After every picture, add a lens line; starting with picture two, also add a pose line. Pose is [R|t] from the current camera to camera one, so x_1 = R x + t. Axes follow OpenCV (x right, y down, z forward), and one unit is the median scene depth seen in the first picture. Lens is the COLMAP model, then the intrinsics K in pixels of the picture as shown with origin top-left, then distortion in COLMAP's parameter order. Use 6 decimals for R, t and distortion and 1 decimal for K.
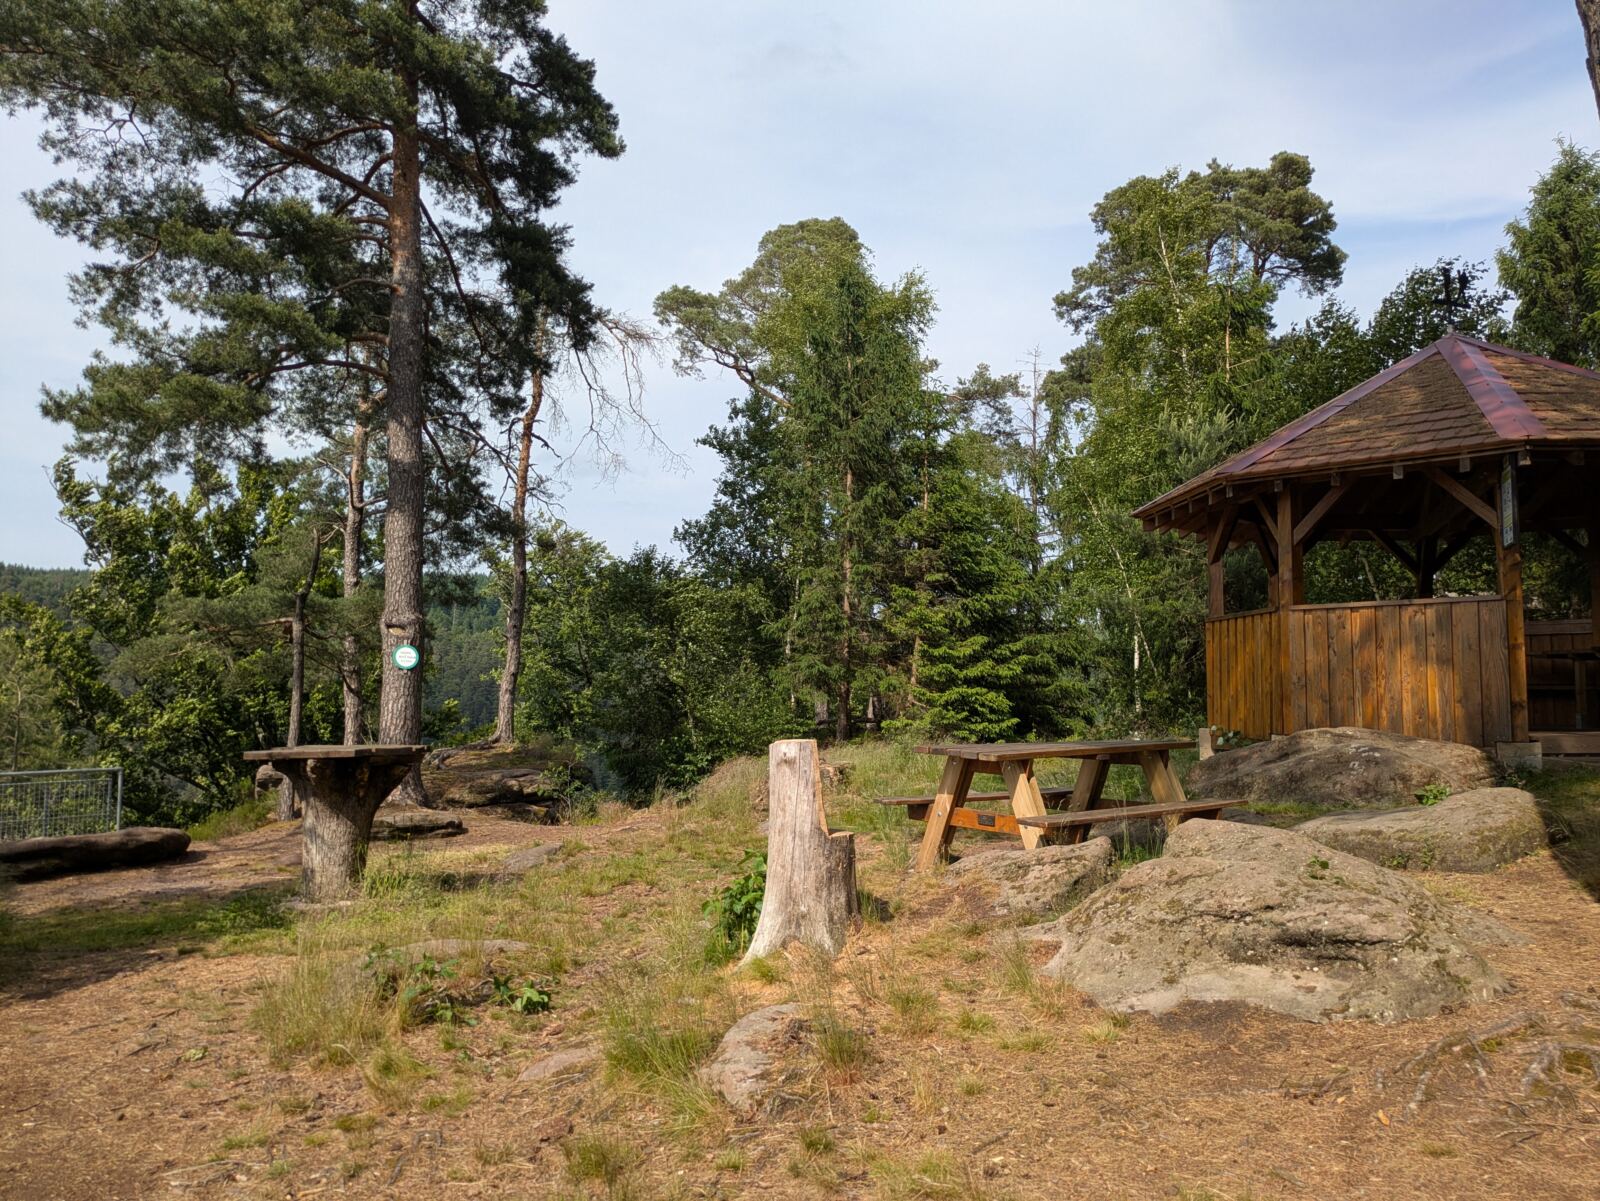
lens RADIAL K [[1178.4, 0, 798.6], [0, 1178.4, 604.3], [0, 0, 1]] dist [0.010111, 0.004316]
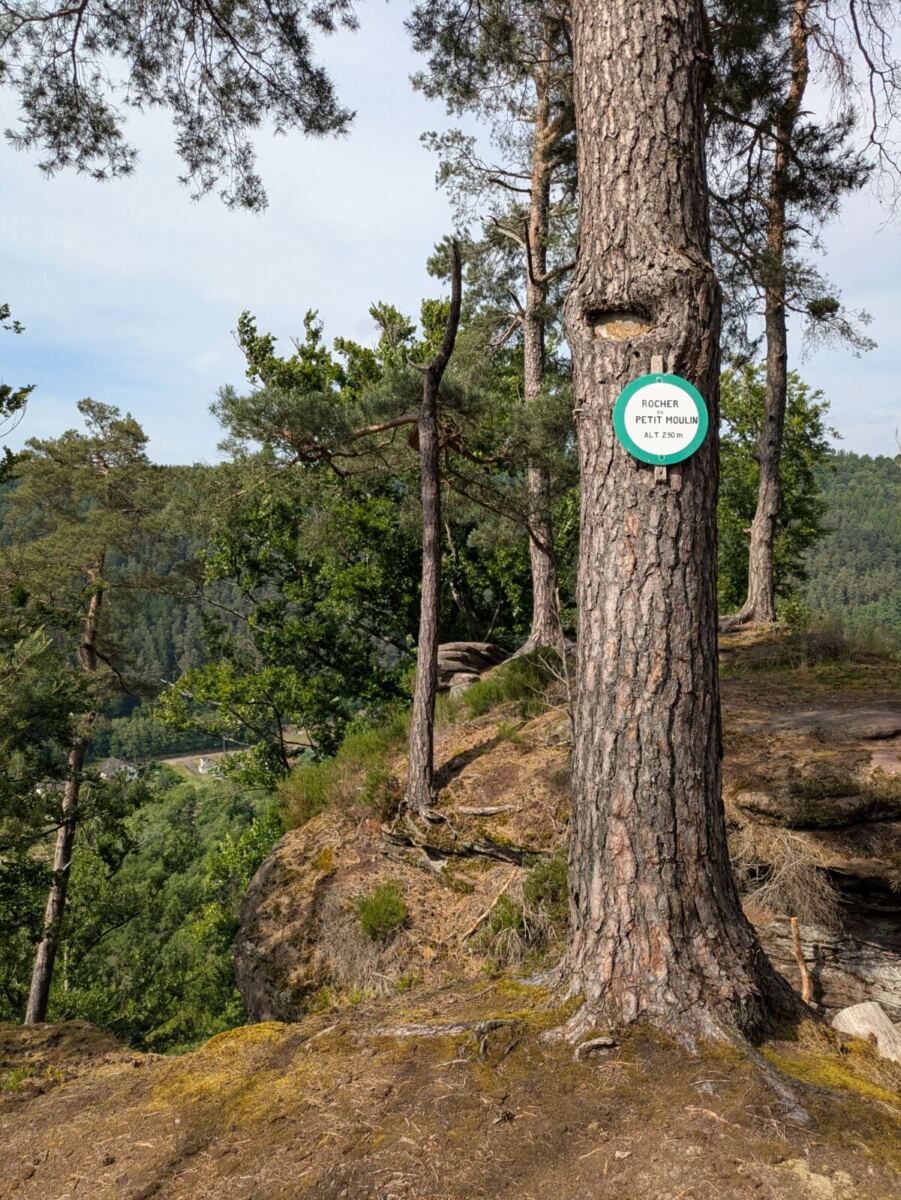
lens RADIAL K [[883.8, 0, 449.8], [0, 883.8, 600.8], [0, 0, 1]] dist [0.010111, 0.004316]
pose [[0.883566, 0.009695, -0.468206, -0.180806], [0.054698, 0.990806, 0.123738, 0.037263], [0.465101, -0.134941, 0.874913, 0.513221]]
